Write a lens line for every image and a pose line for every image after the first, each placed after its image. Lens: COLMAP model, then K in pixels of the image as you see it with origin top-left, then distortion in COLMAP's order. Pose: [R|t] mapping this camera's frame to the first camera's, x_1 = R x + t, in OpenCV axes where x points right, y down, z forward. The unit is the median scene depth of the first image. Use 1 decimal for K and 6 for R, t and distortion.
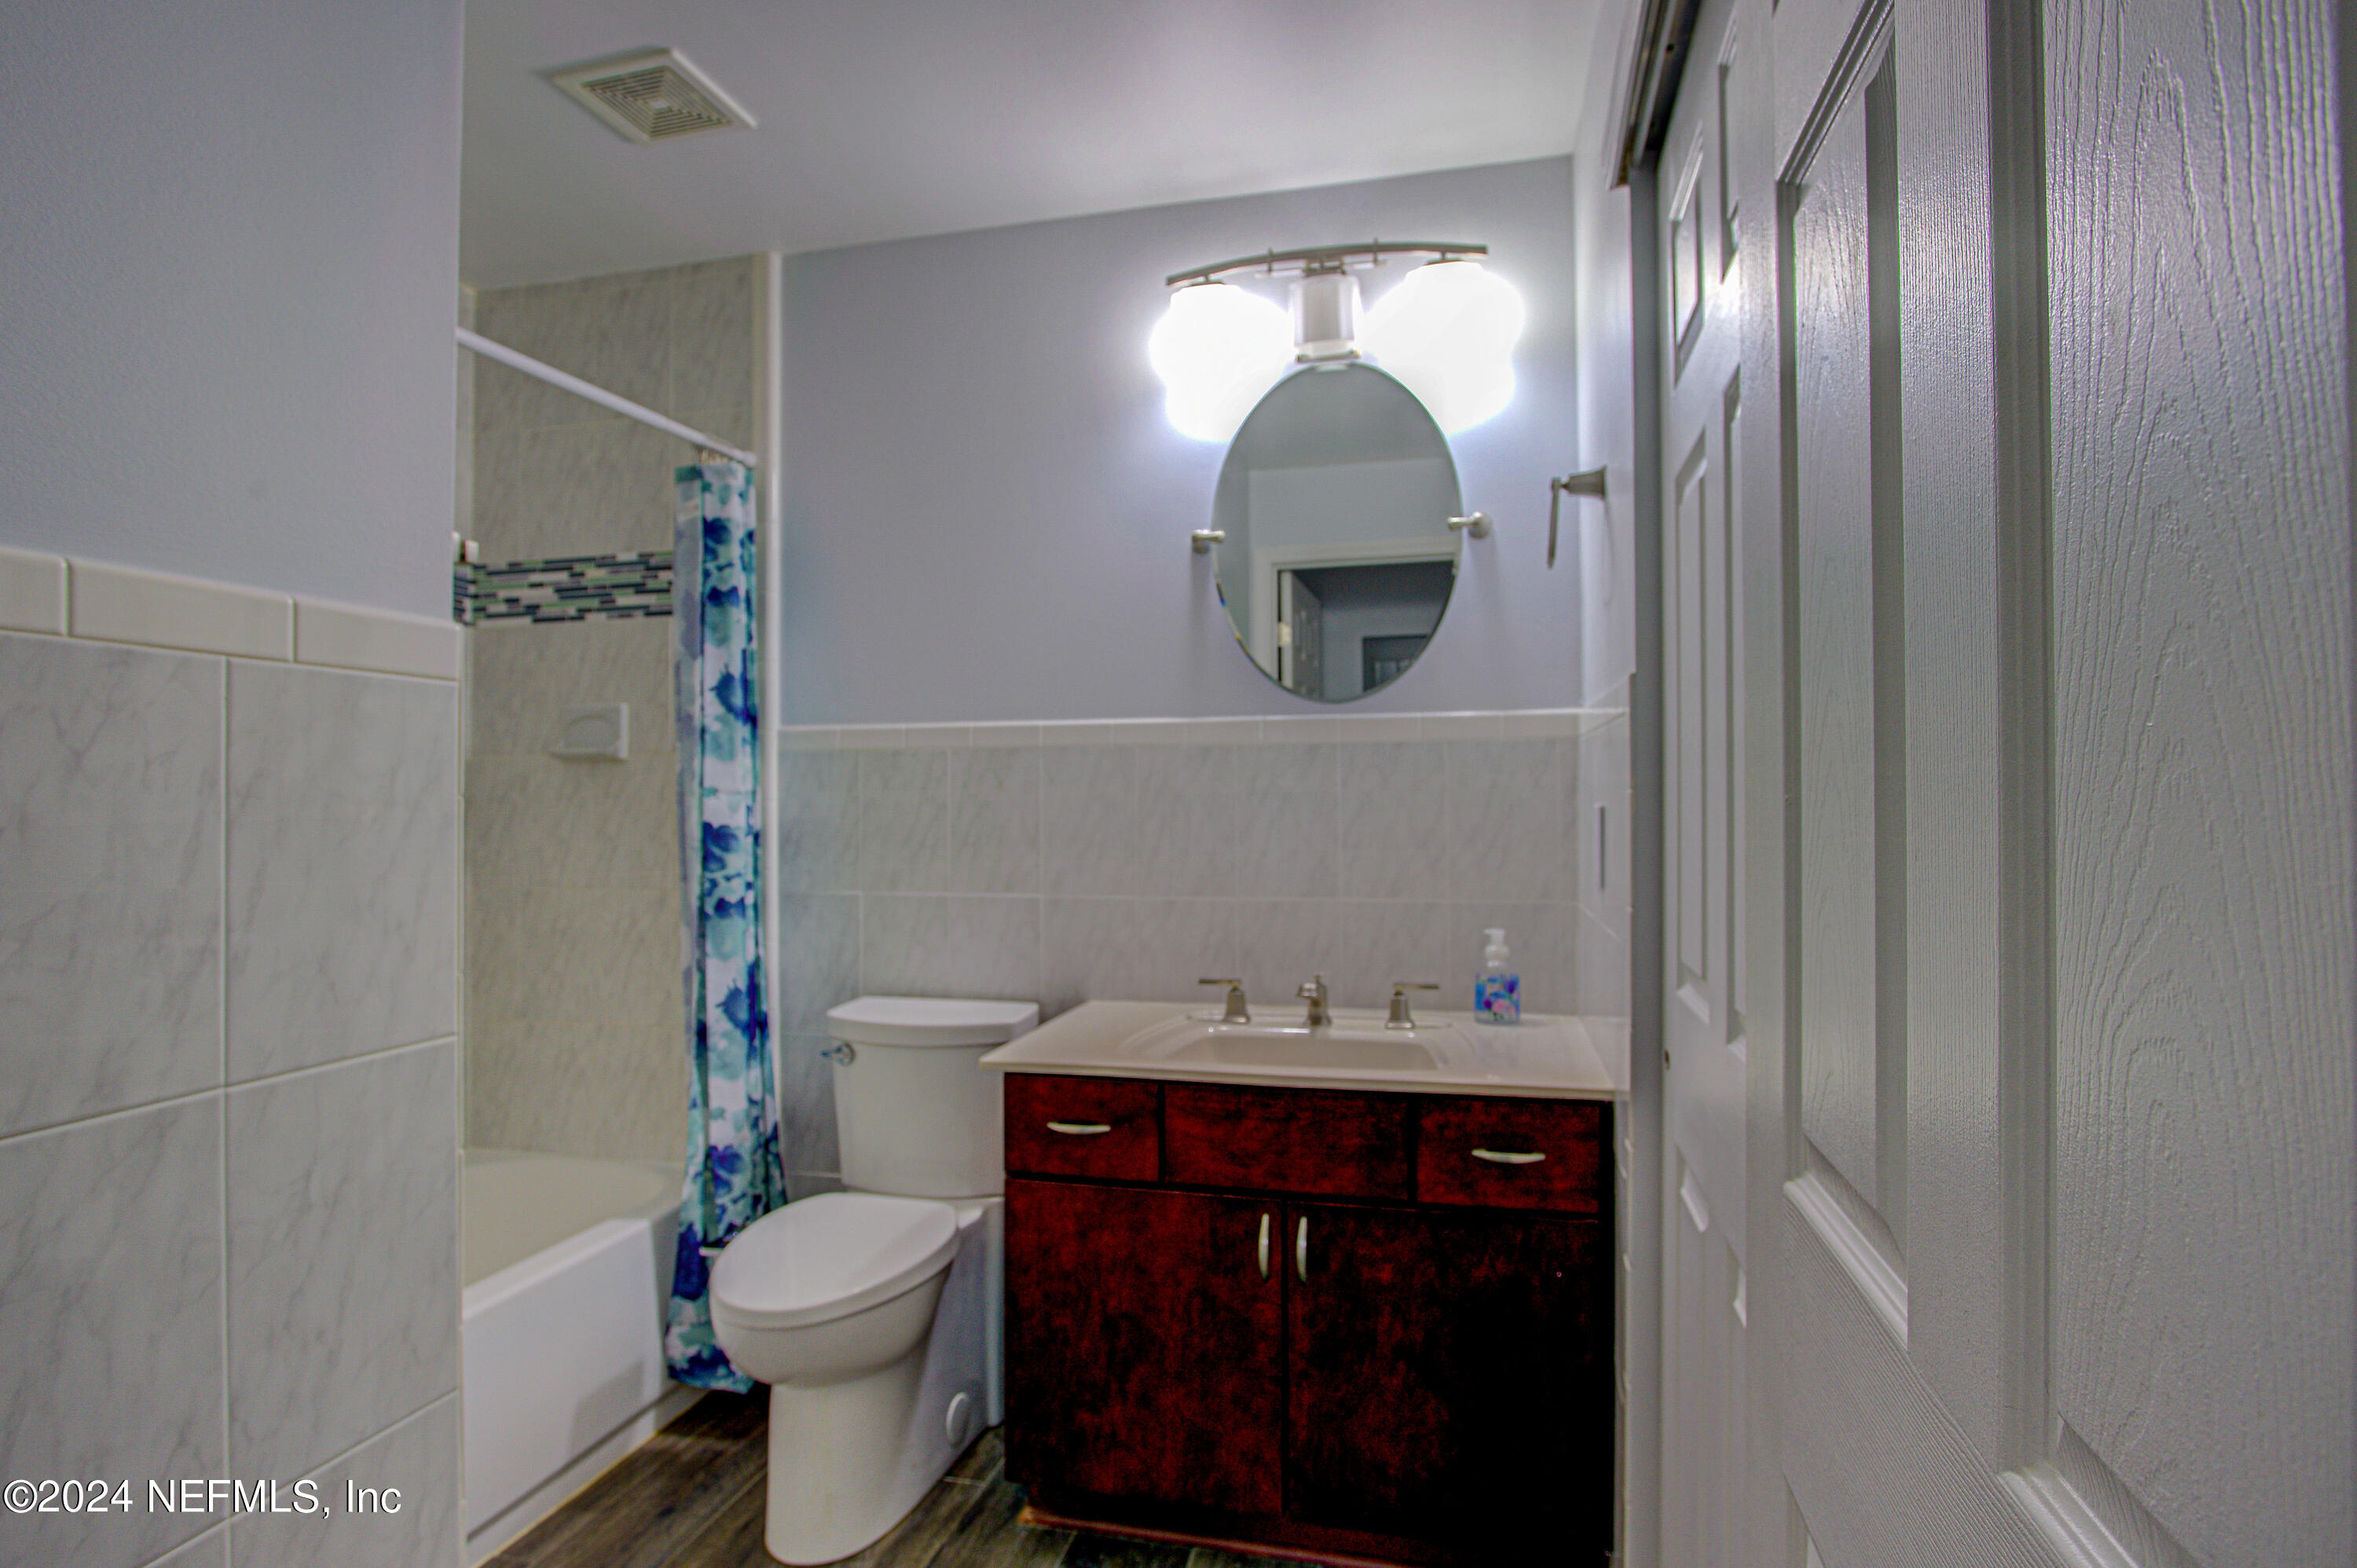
lens RADIAL K [[1187.8, 0, 1175.0], [0, 1187.8, 782.4], [0, 0, 1]] dist [-0.022221, 0.009576]
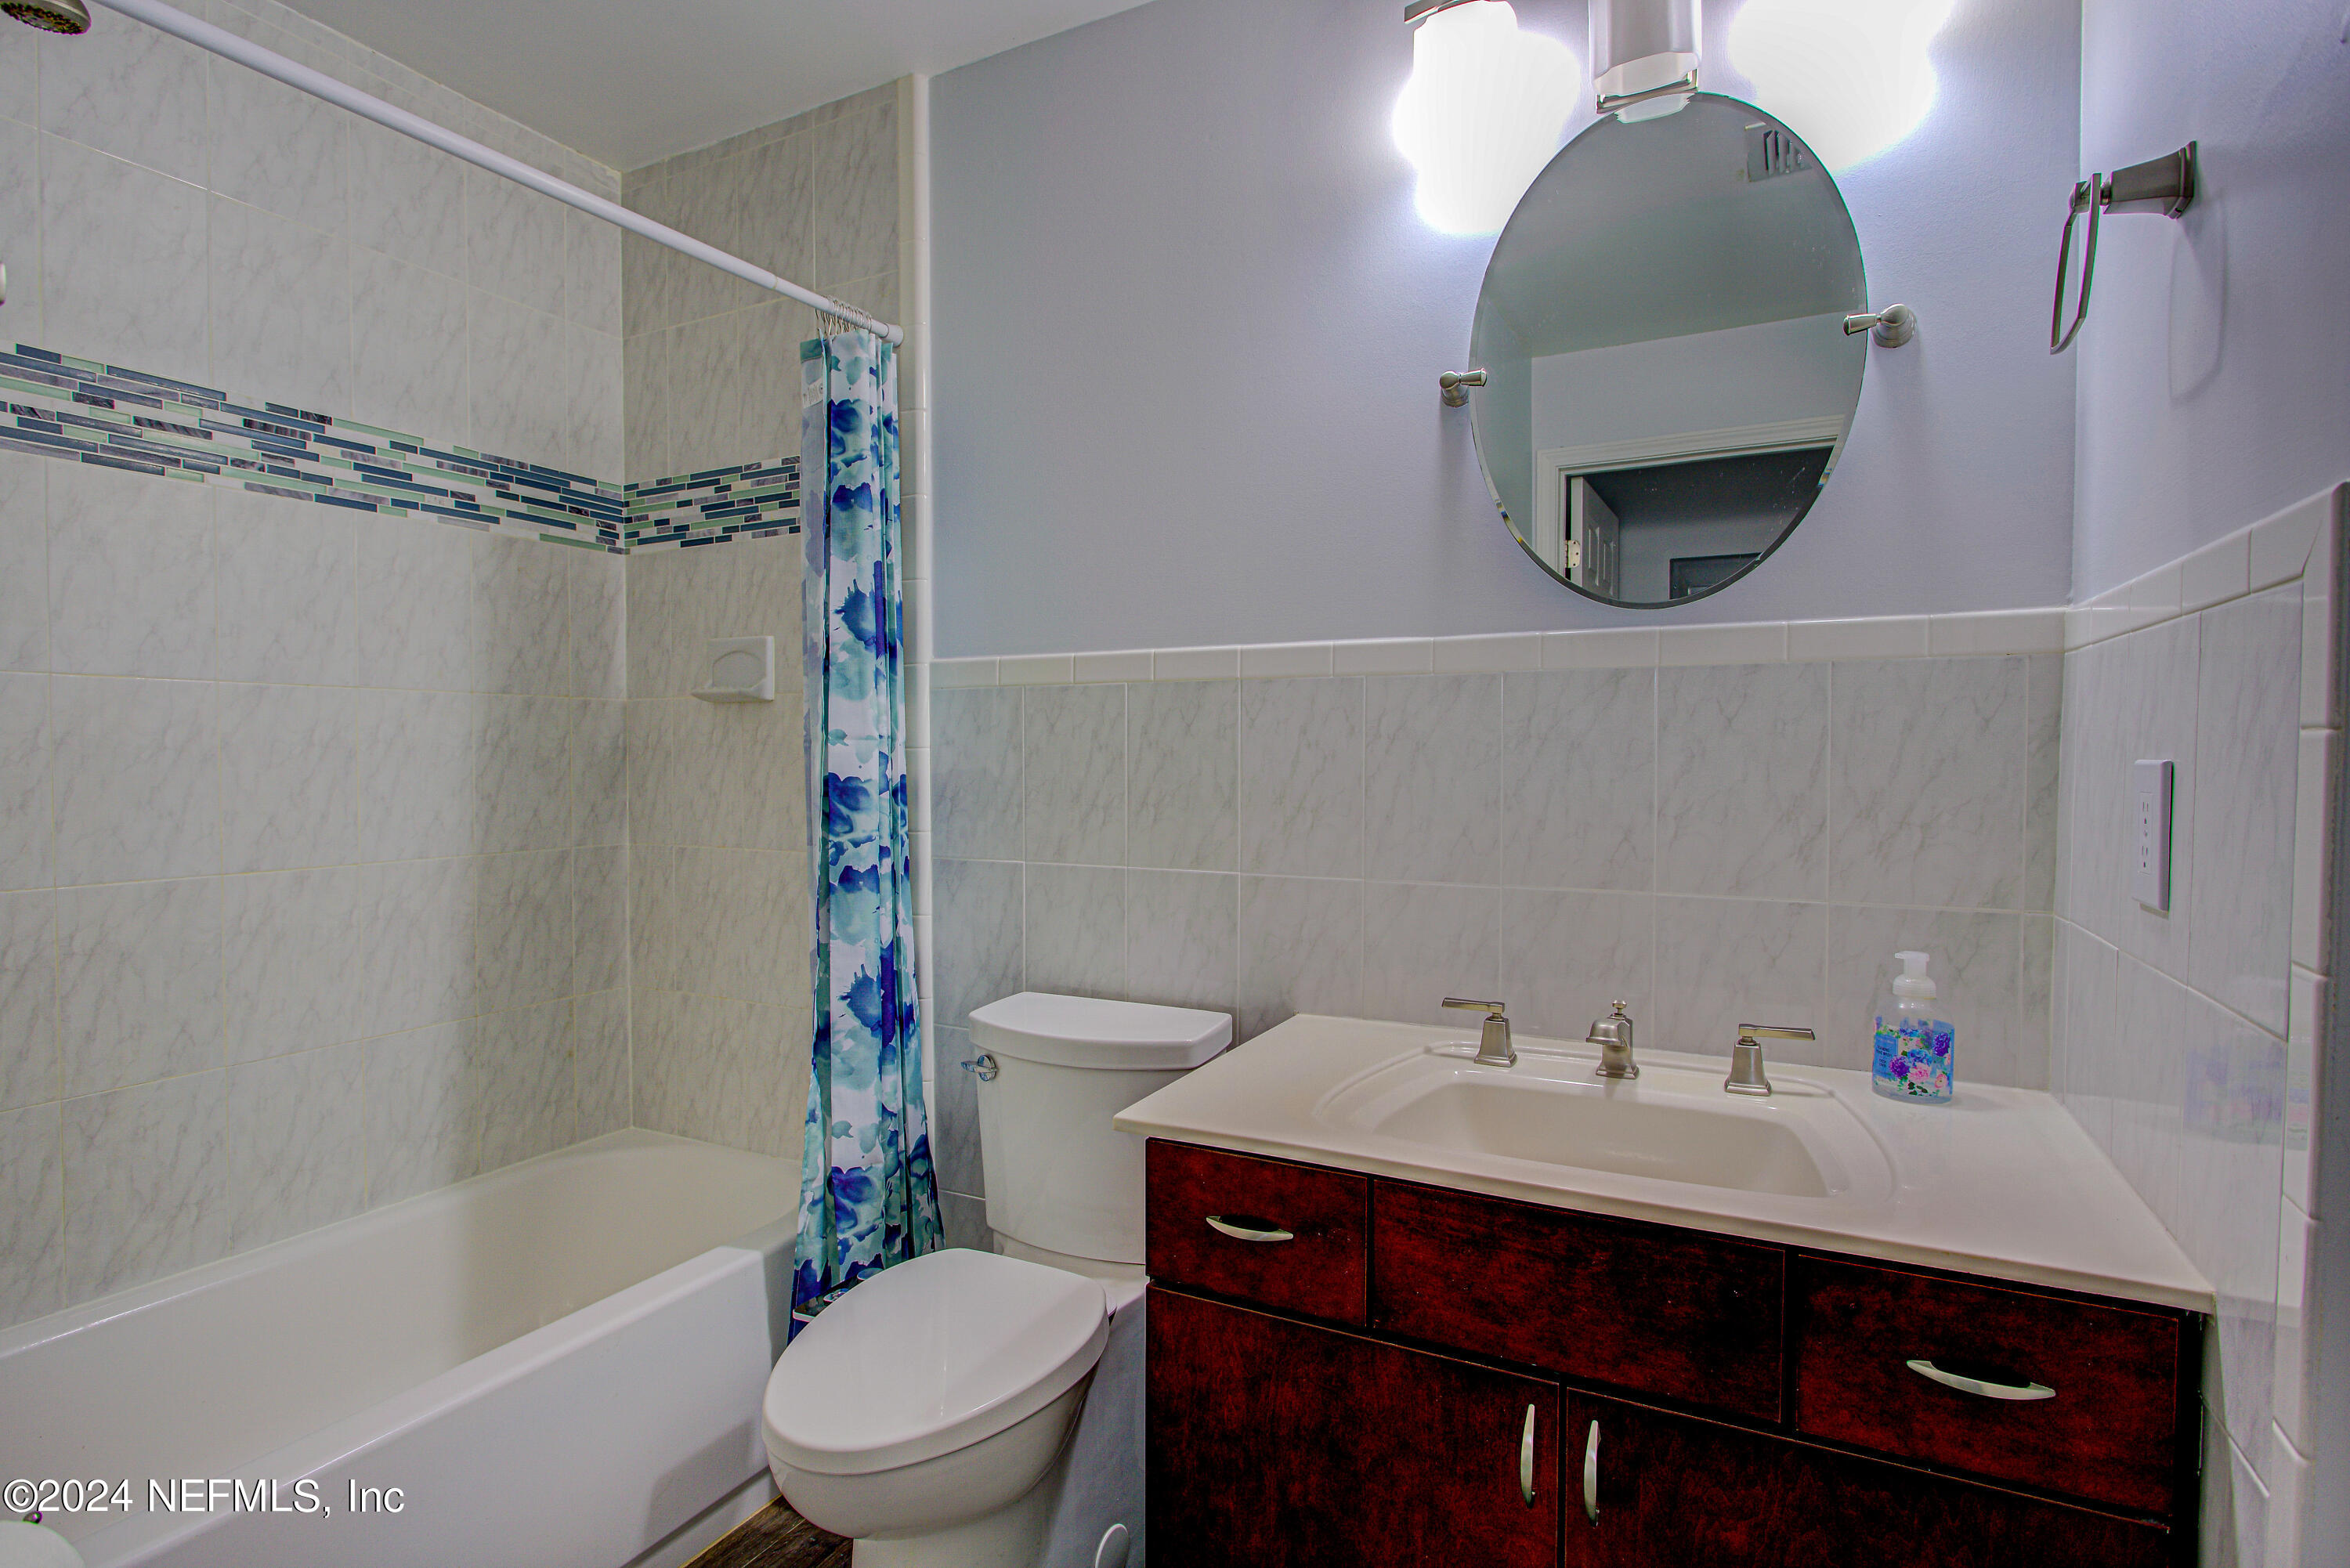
lens RADIAL K [[1184.3, 0, 1171.5], [0, 1184.3, 782.4], [0, 0, 1]] dist [-0.022221, 0.009576]
pose [[0.972855, 0.010348, -0.231184, 0.022564], [-0.000707, 0.999128, 0.041744, 0.005075], [0.231414, -0.040447, 0.972014, 0.259220]]
